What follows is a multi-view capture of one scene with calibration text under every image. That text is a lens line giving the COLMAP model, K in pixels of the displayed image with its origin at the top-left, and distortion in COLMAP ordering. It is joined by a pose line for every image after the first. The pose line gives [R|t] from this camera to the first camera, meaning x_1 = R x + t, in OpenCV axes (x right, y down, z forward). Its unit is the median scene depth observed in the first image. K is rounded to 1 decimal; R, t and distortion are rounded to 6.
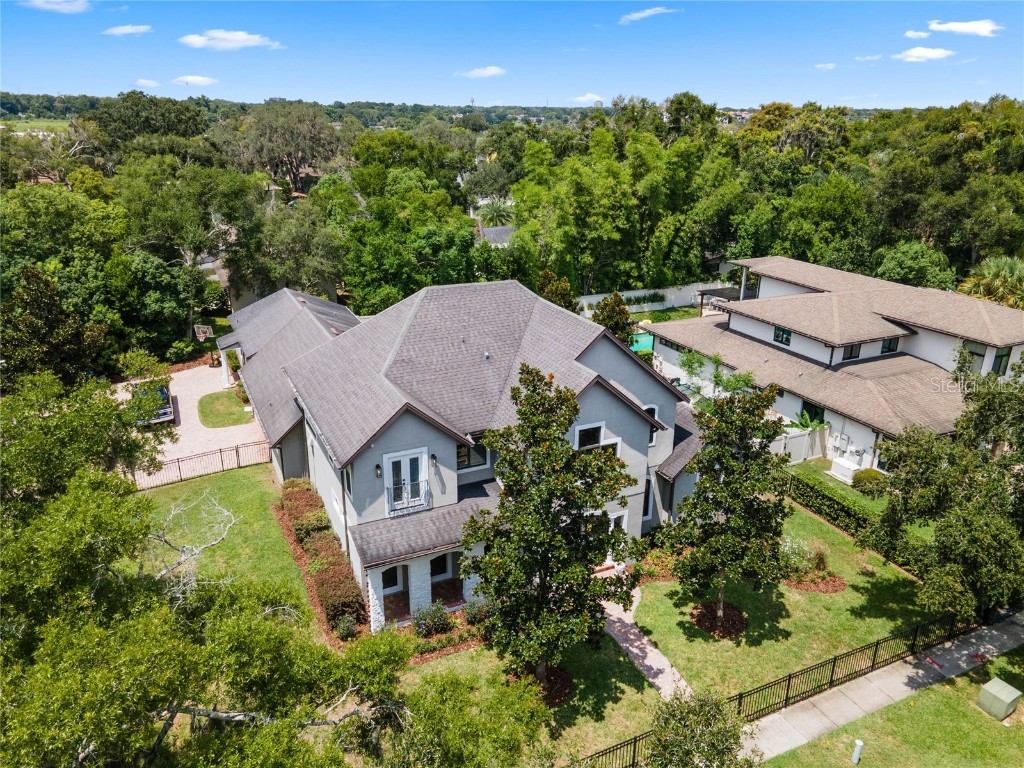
lens RADIAL K [[739.5, 0, 510.2], [0, 739.5, 367.4], [0, 0, 1]] dist [0.030015, 0.002386]
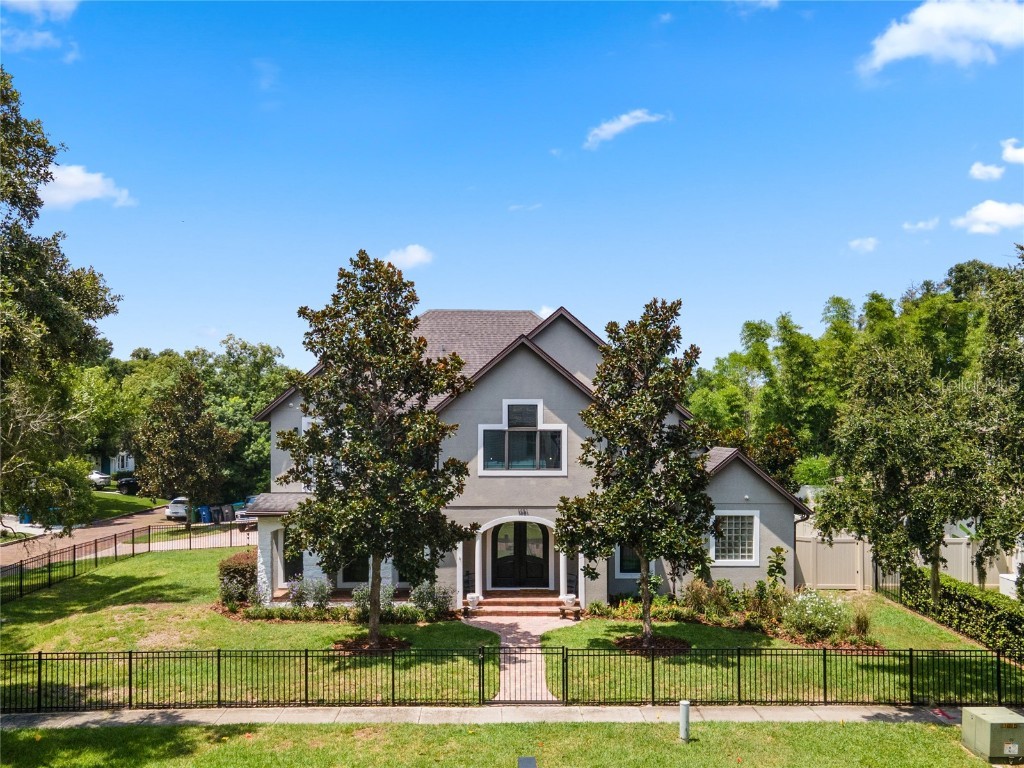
lens RADIAL K [[878.5, 0, 513.3], [0, 878.5, 420.3], [0, 0, 1]] dist [0.085343, -0.220739]
pose [[0.904706, -0.018714, -0.425626, 0.287799], [-0.126724, 0.941996, -0.310780, 0.225655], [0.406754, 0.335101, 0.849858, 0.067023]]
